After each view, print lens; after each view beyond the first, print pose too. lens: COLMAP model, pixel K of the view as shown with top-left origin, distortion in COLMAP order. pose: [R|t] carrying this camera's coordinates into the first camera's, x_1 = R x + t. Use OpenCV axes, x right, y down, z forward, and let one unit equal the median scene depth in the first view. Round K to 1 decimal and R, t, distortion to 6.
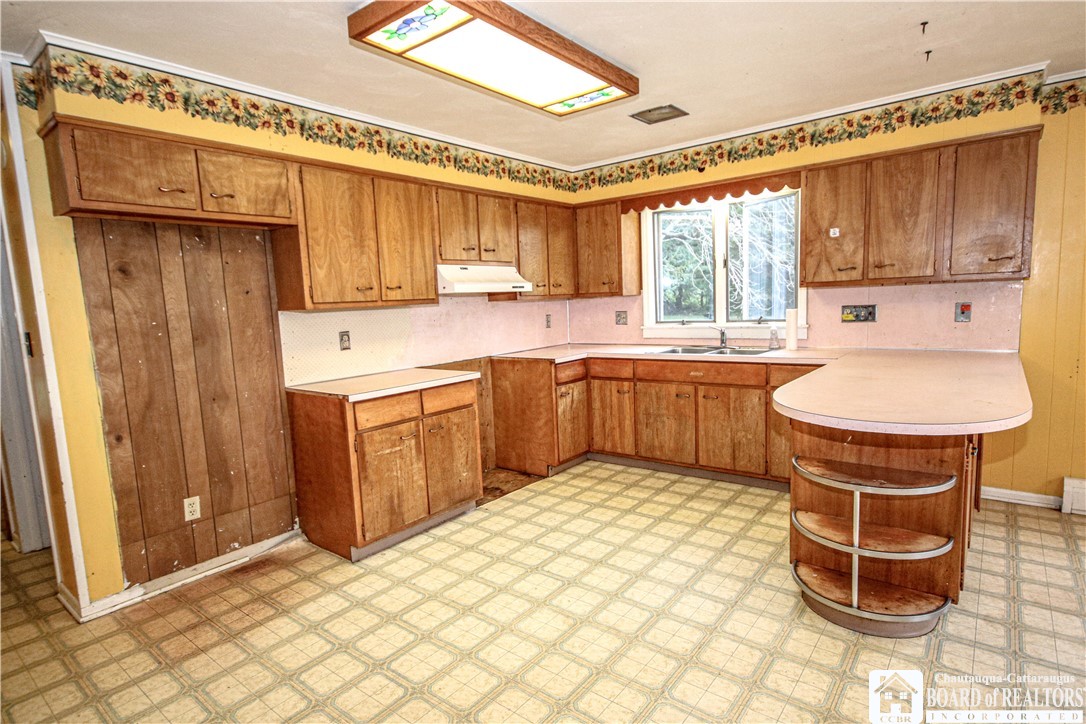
lens RADIAL K [[571.0, 0, 537.6], [0, 571.0, 367.1], [0, 0, 1]] dist [0.000473, 0.002565]
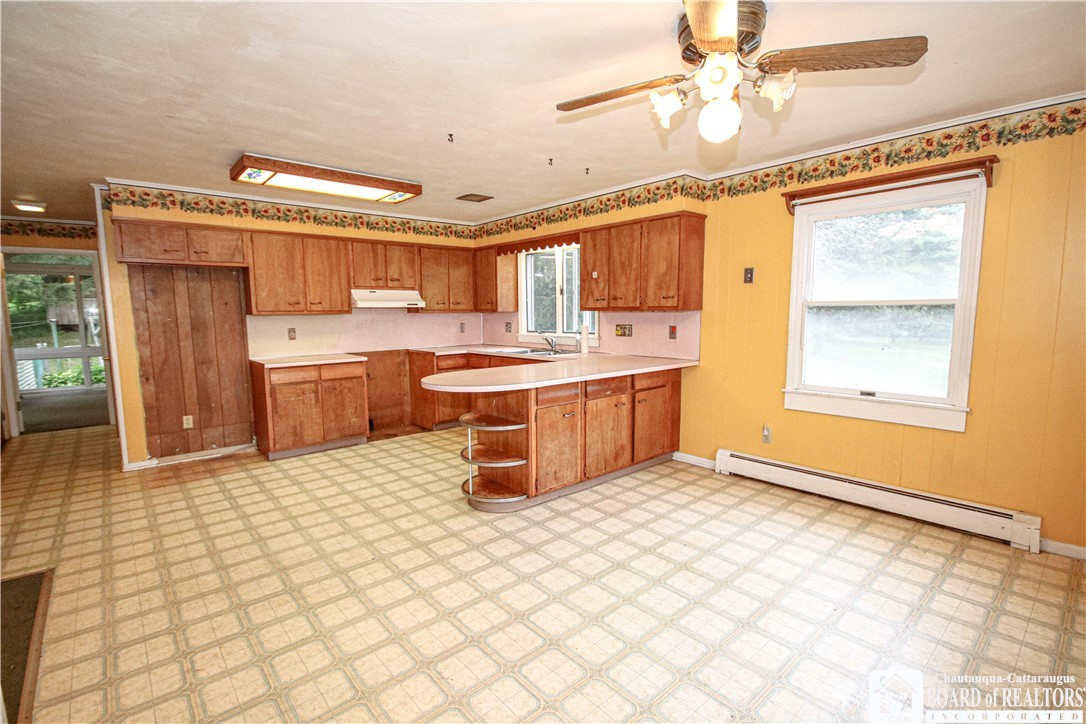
lens RADIAL K [[505.1, 0, 534.8], [0, 505.1, 366.9], [0, 0, 1]] dist [0.009909, -0.008552]
pose [[0.982058, 0.053115, -0.180945, 0.694989], [-0.053073, 0.998578, 0.005079, 0.004892], [0.180958, 0.004615, 0.983480, -0.352858]]
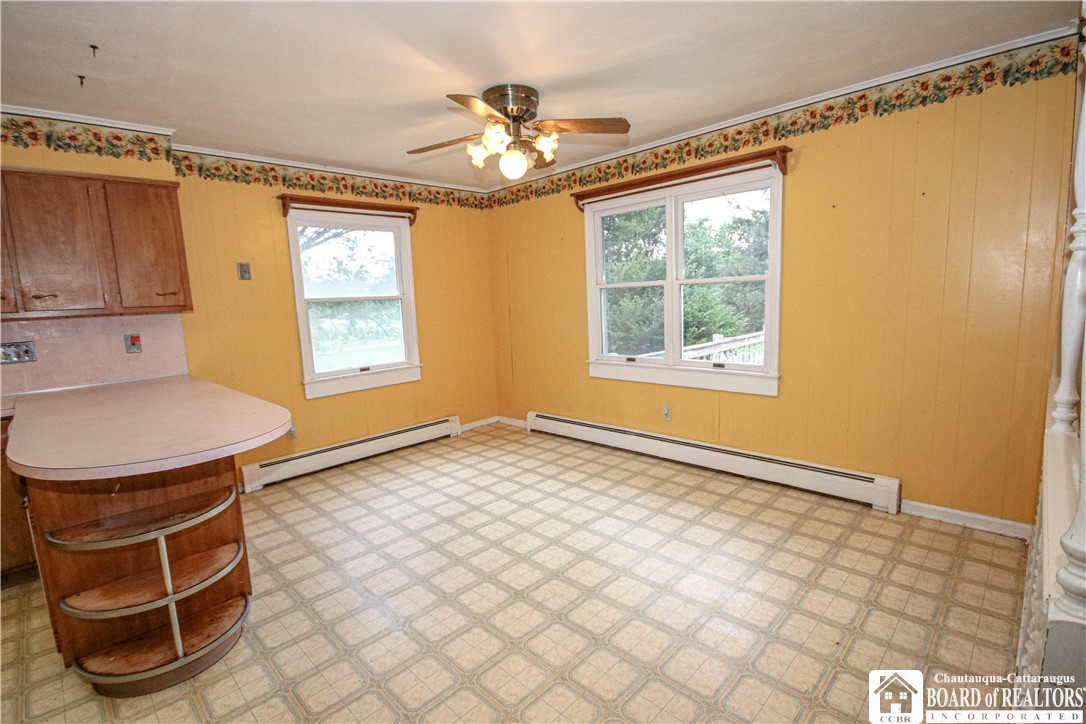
lens RADIAL K [[505.1, 0, 543.0], [0, 505.1, 368.3], [0, 0, 1]] dist [0.009909, -0.008552]
pose [[0.111638, -0.105224, 0.988162, -0.102823], [0.155846, 0.983928, 0.087166, -0.017343], [-0.981452, 0.144271, 0.126243, 0.167673]]
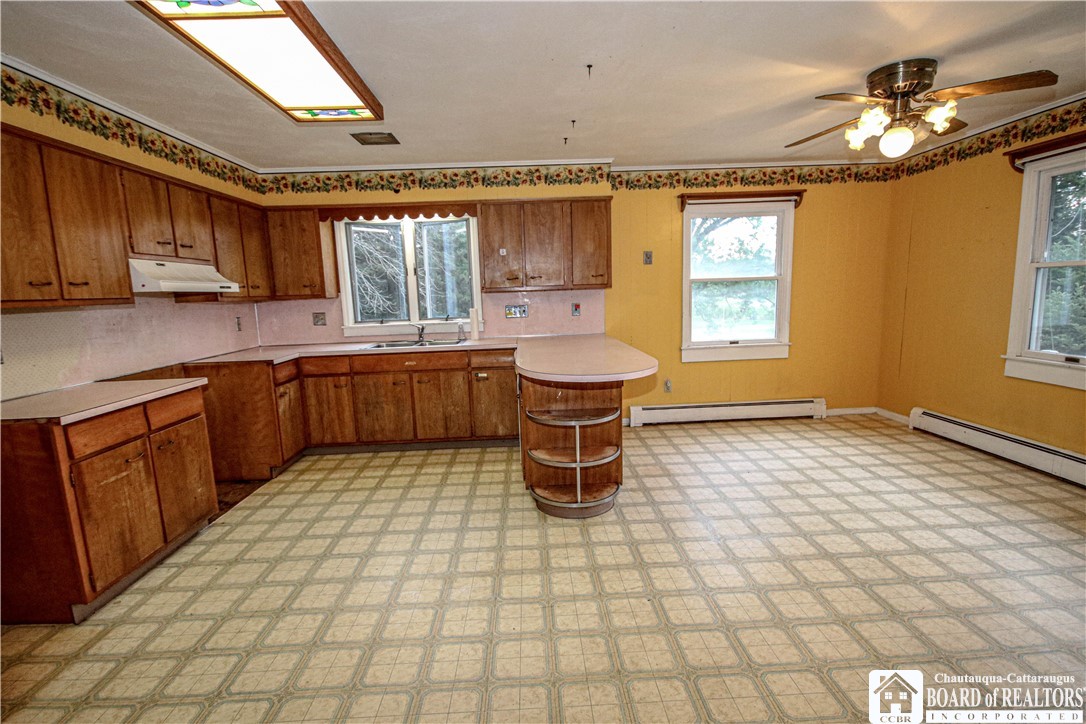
lens RADIAL K [[505.1, 0, 542.0], [0, 505.1, 366.5], [0, 0, 1]] dist [0.009909, -0.008552]
pose [[0.758667, -0.079081, 0.646662, -0.243188], [0.078623, 0.996464, 0.029617, 0.010624], [-0.646717, 0.028373, 0.762202, 0.023921]]
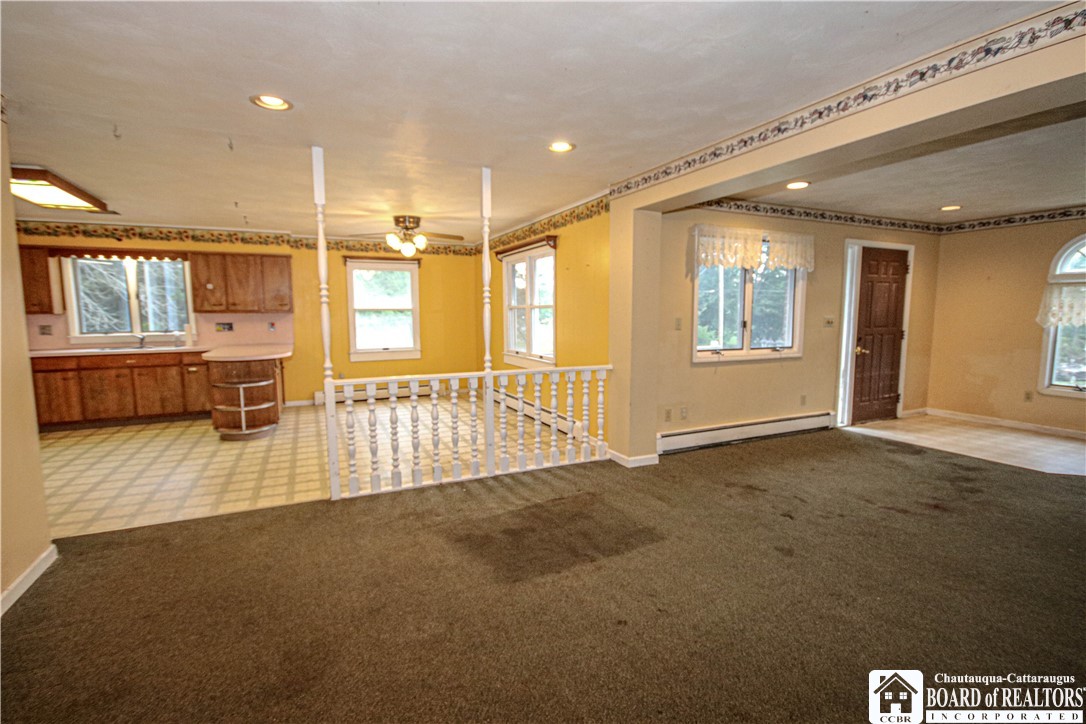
lens RADIAL K [[505.1, 0, 540.1], [0, 505.1, 367.8], [0, 0, 1]] dist [0.009909, -0.008552]
pose [[0.442843, -0.058866, 0.894664, -0.653793], [0.093478, 0.995436, 0.019227, 0.141732], [-0.891713, 0.075117, 0.446325, -0.921219]]
